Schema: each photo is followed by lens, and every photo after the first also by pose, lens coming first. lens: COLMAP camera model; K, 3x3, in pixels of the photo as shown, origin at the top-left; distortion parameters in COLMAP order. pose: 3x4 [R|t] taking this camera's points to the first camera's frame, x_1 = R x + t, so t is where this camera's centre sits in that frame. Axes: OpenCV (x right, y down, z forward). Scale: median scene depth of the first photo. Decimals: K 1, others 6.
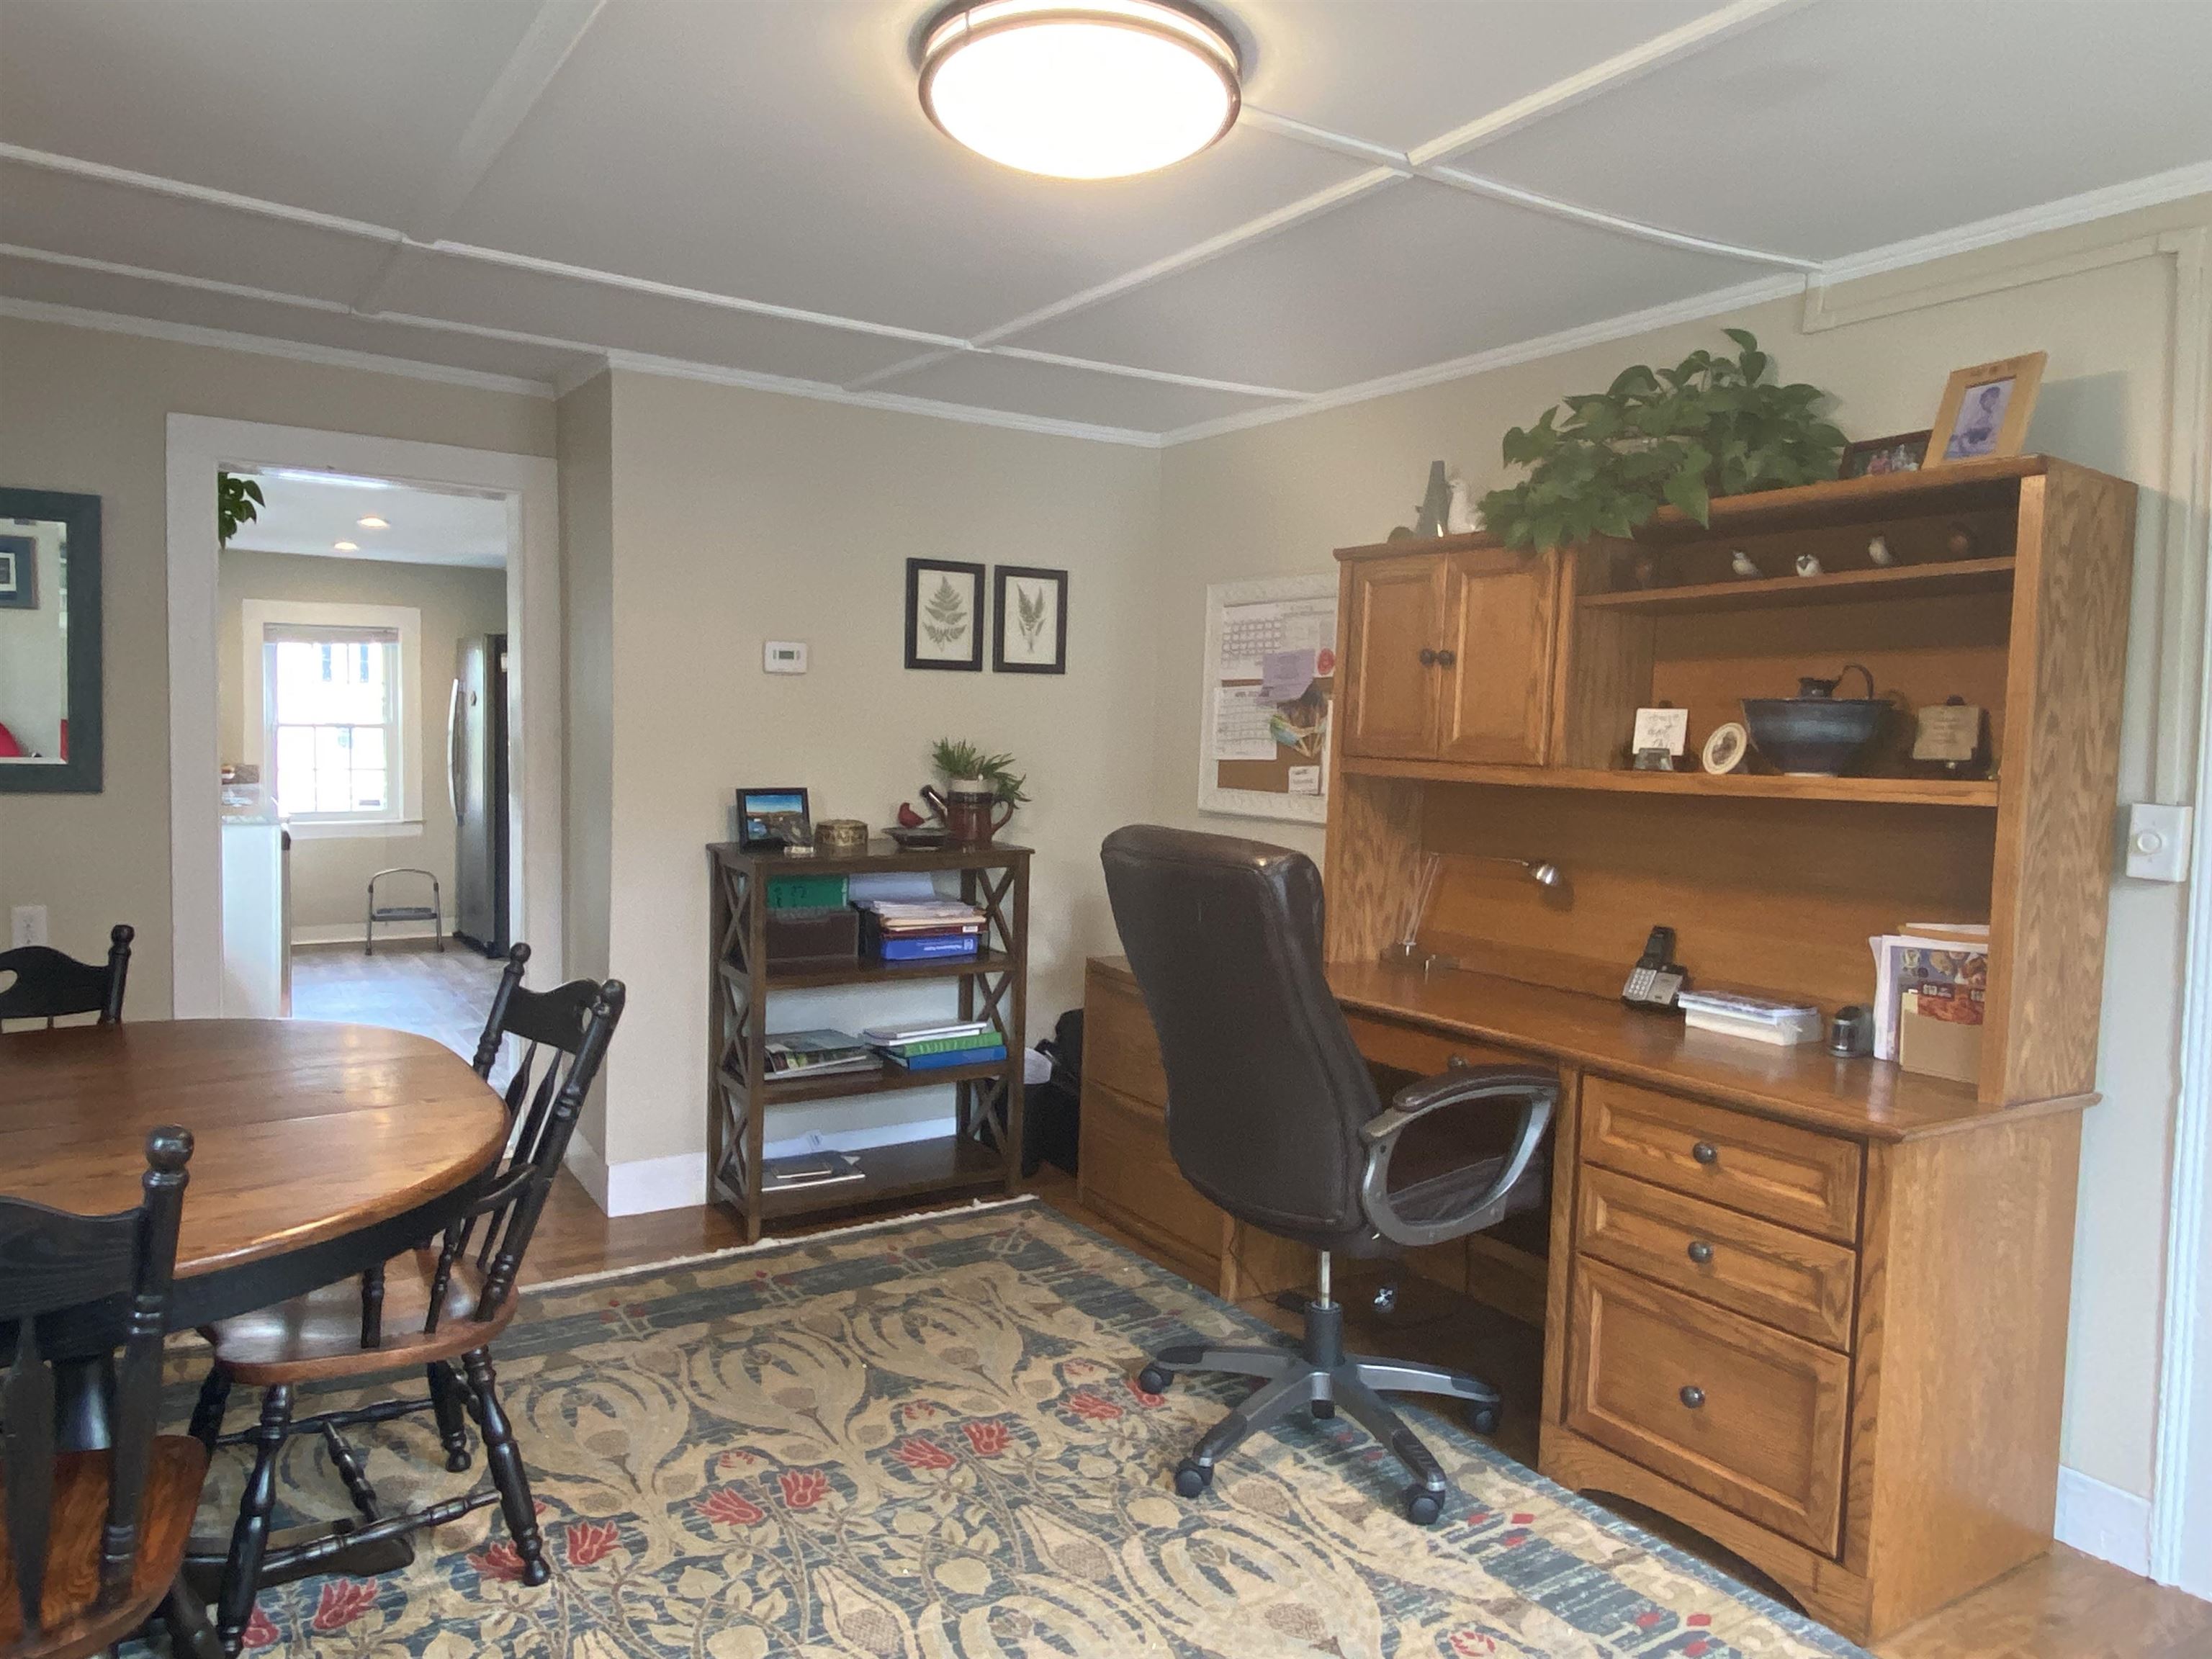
lens RADIAL K [[1505.5, 0, 1101.9], [0, 1505.5, 797.3], [0, 0, 1]] dist [0.105794, -0.138149]
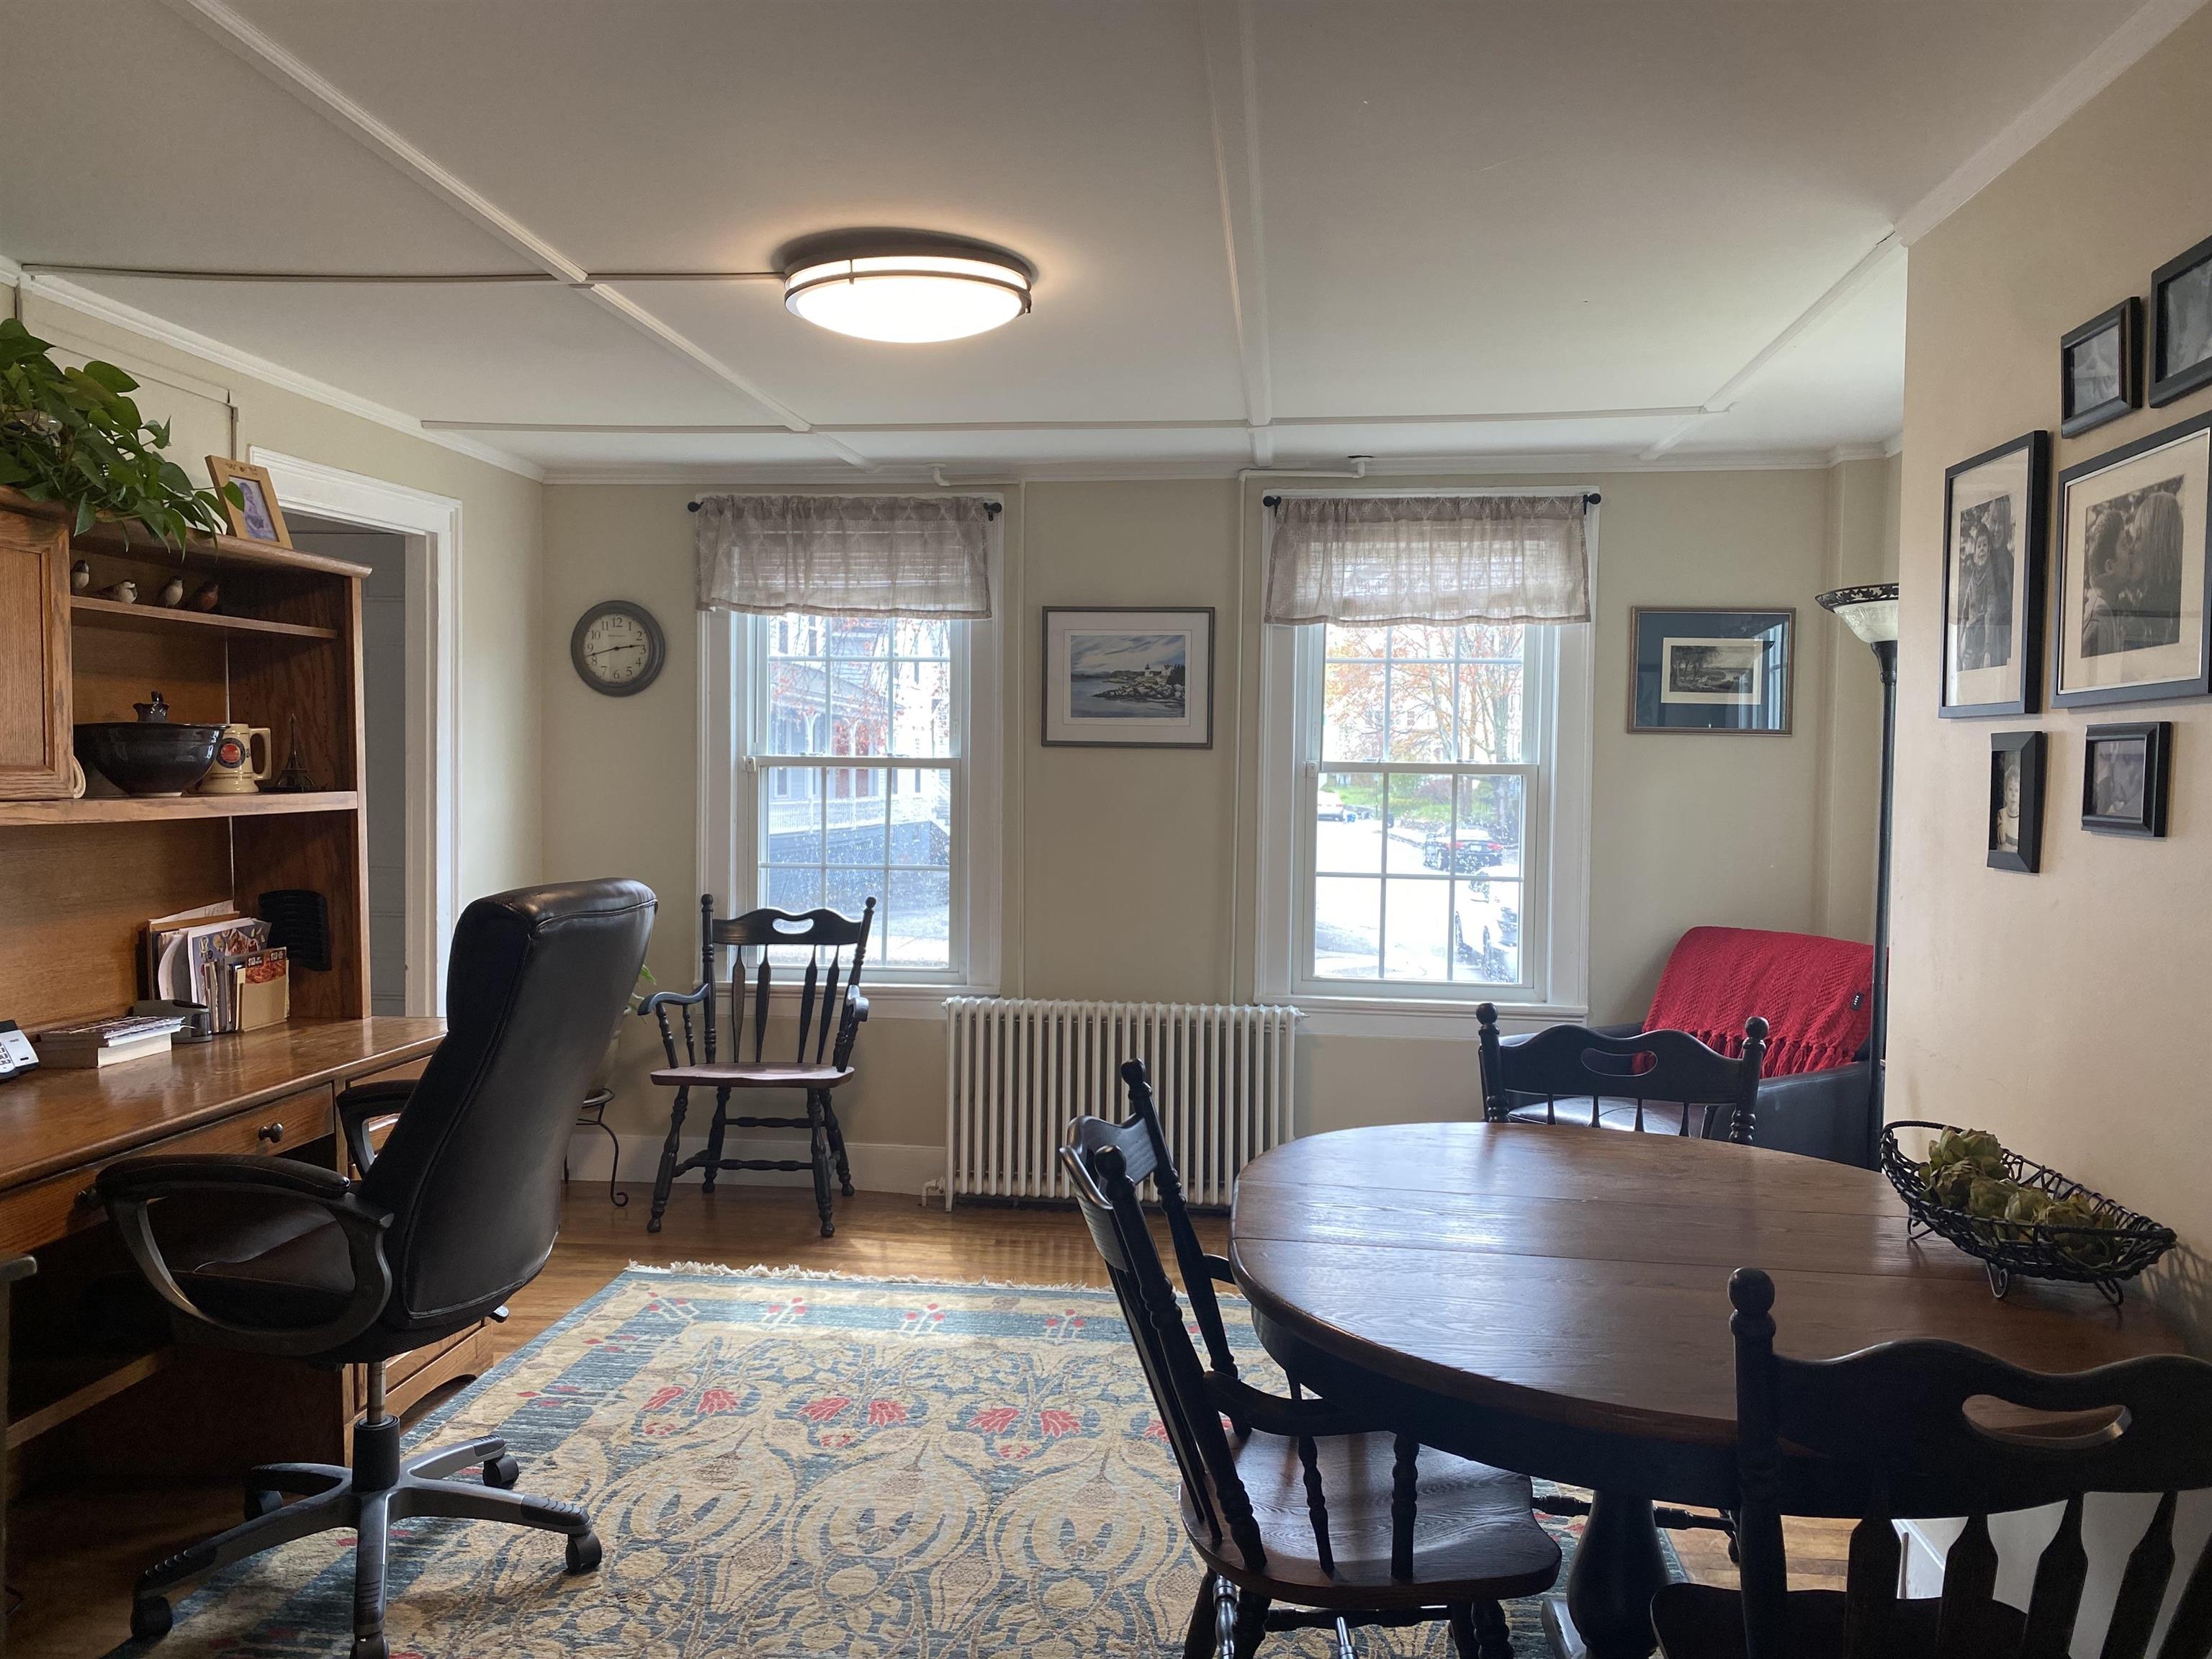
lens RADIAL K [[1698.0, 0, 1106.0], [0, 1698.0, 829.5], [0, 0, 1]] dist [0.047225, -0.085159]
pose [[-0.778326, -0.051883, 0.625713, -0.792617], [-0.000262, 0.996607, 0.082310, -0.088459], [-0.627861, 0.063900, -0.775698, 1.502941]]
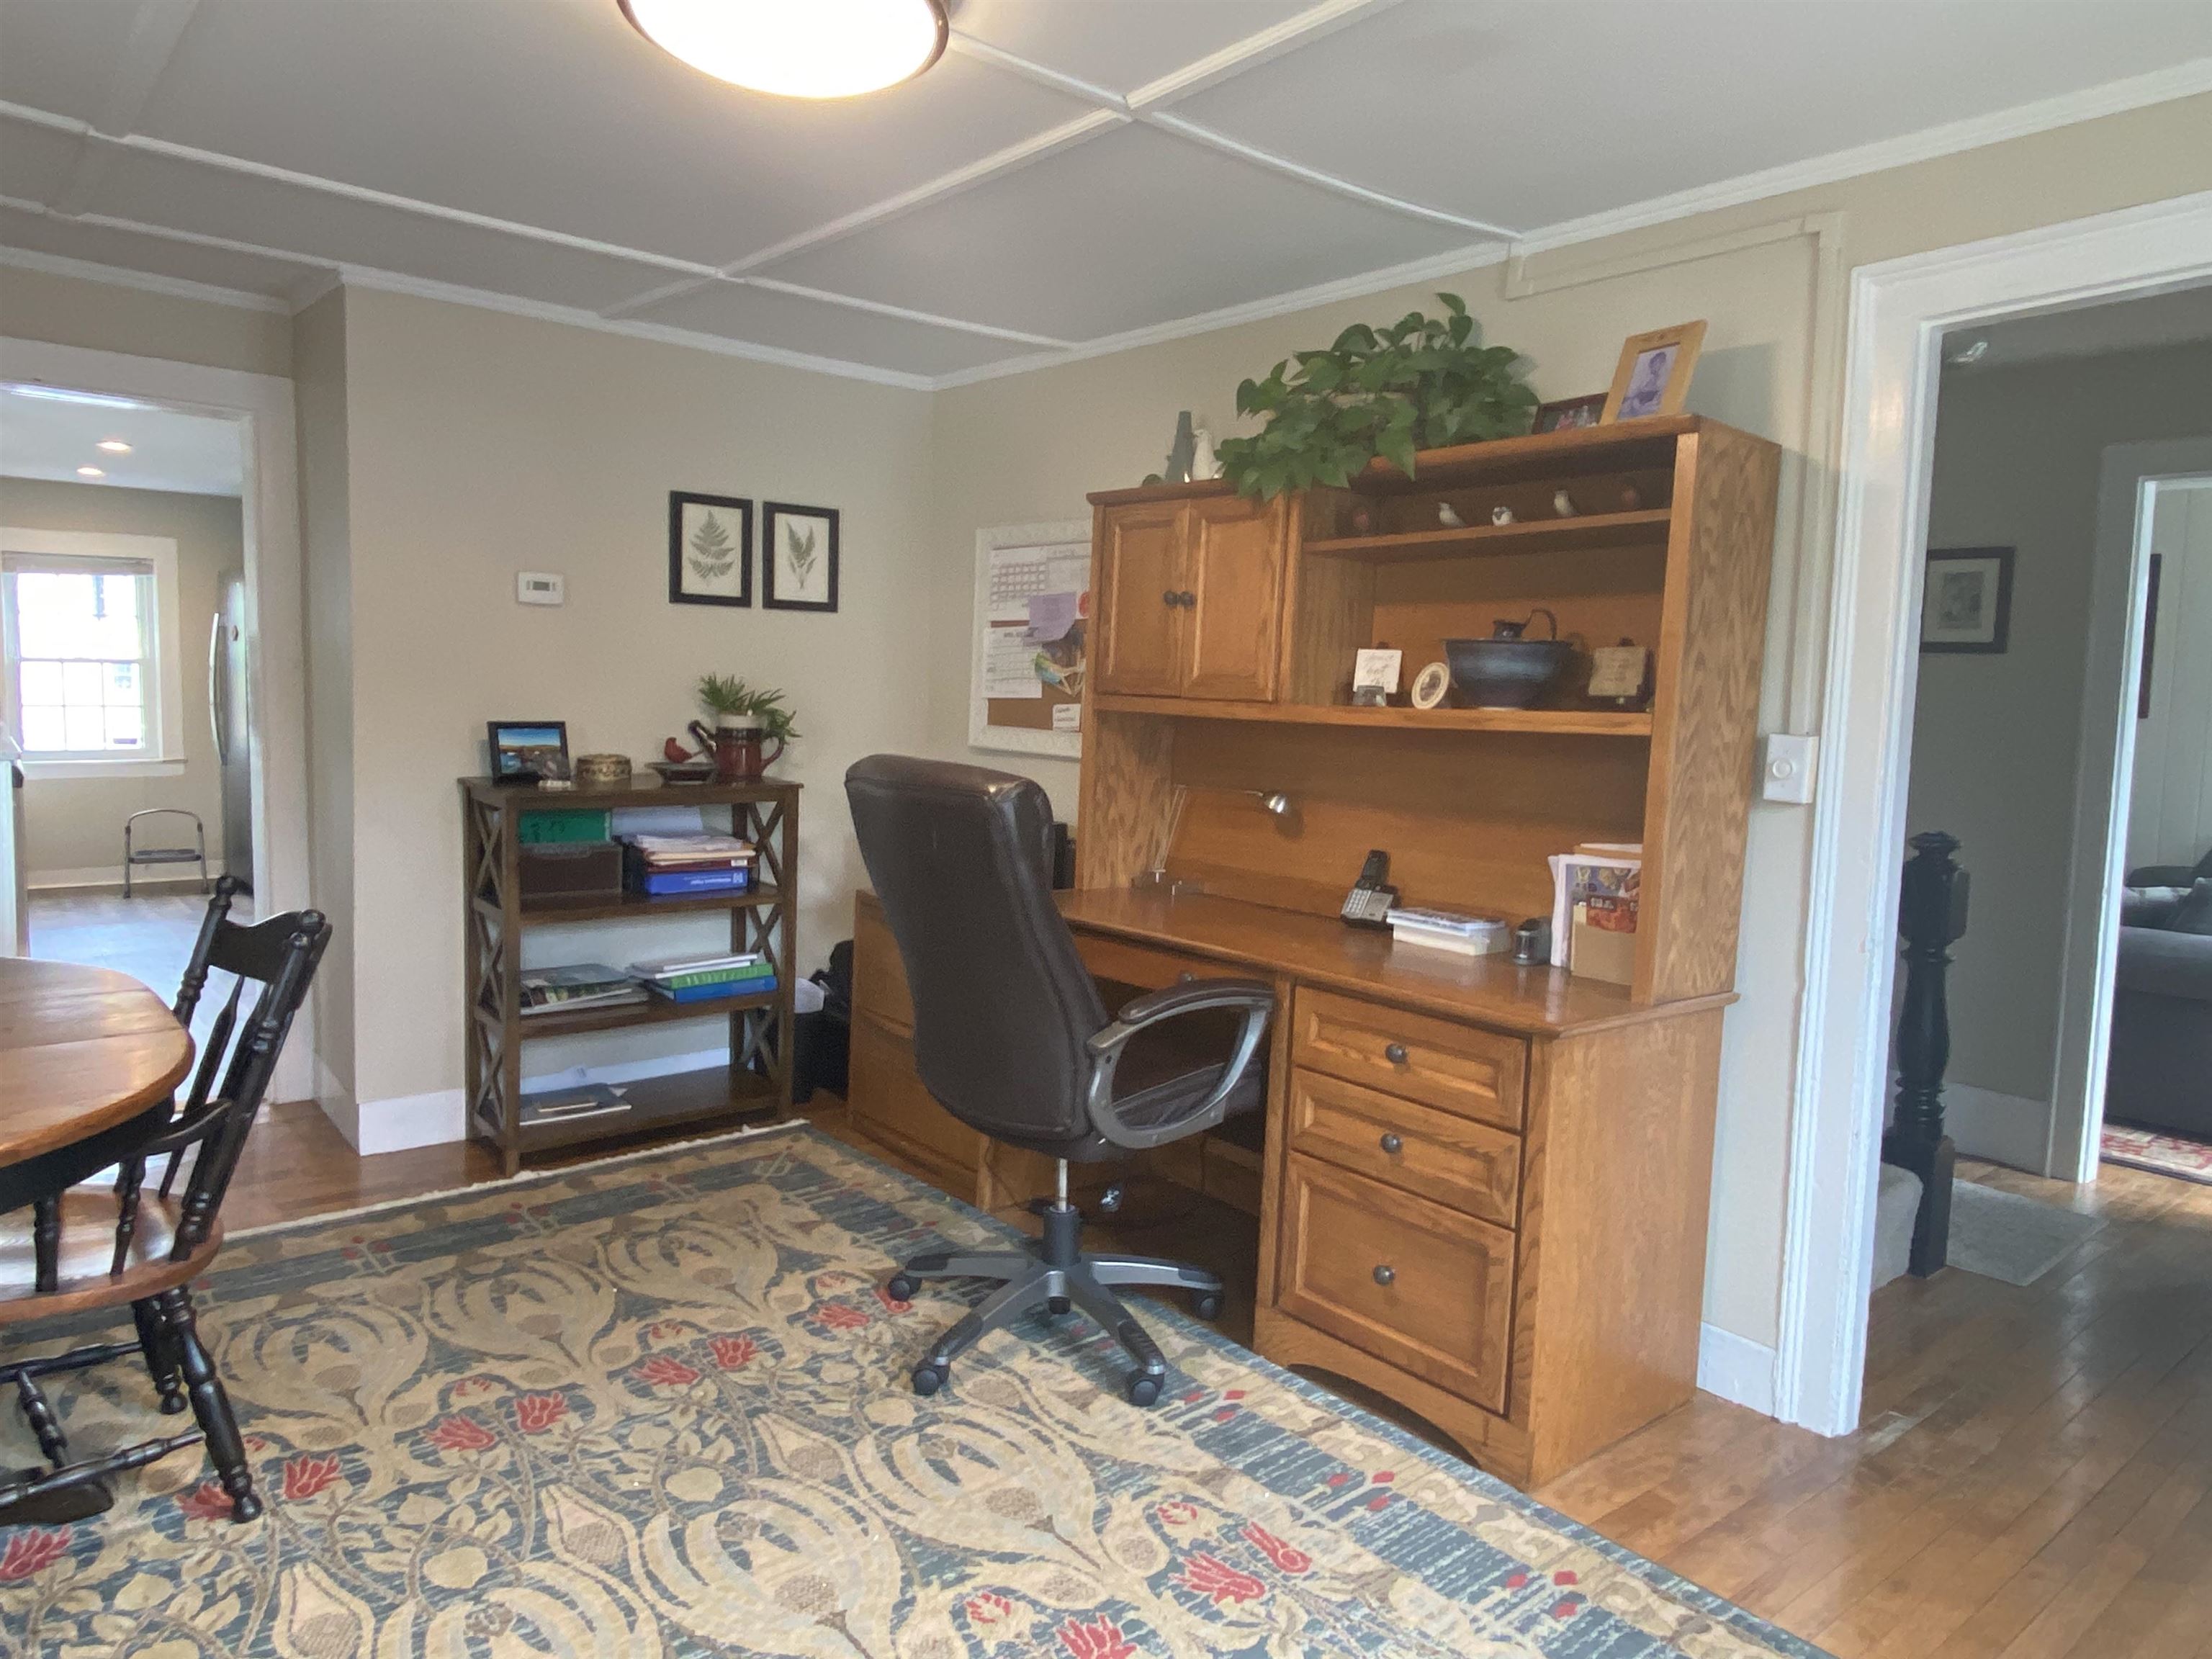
lens RADIAL K [[1432.9, 0, 1116.5], [0, 1432.9, 800.7], [0, 0, 1]] dist [0.090214, -0.106346]
pose [[0.990721, -0.002430, 0.135890, 0.048980], [-0.002905, 0.999233, 0.039046, 0.010861], [-0.135881, -0.039078, 0.989954, 0.013883]]
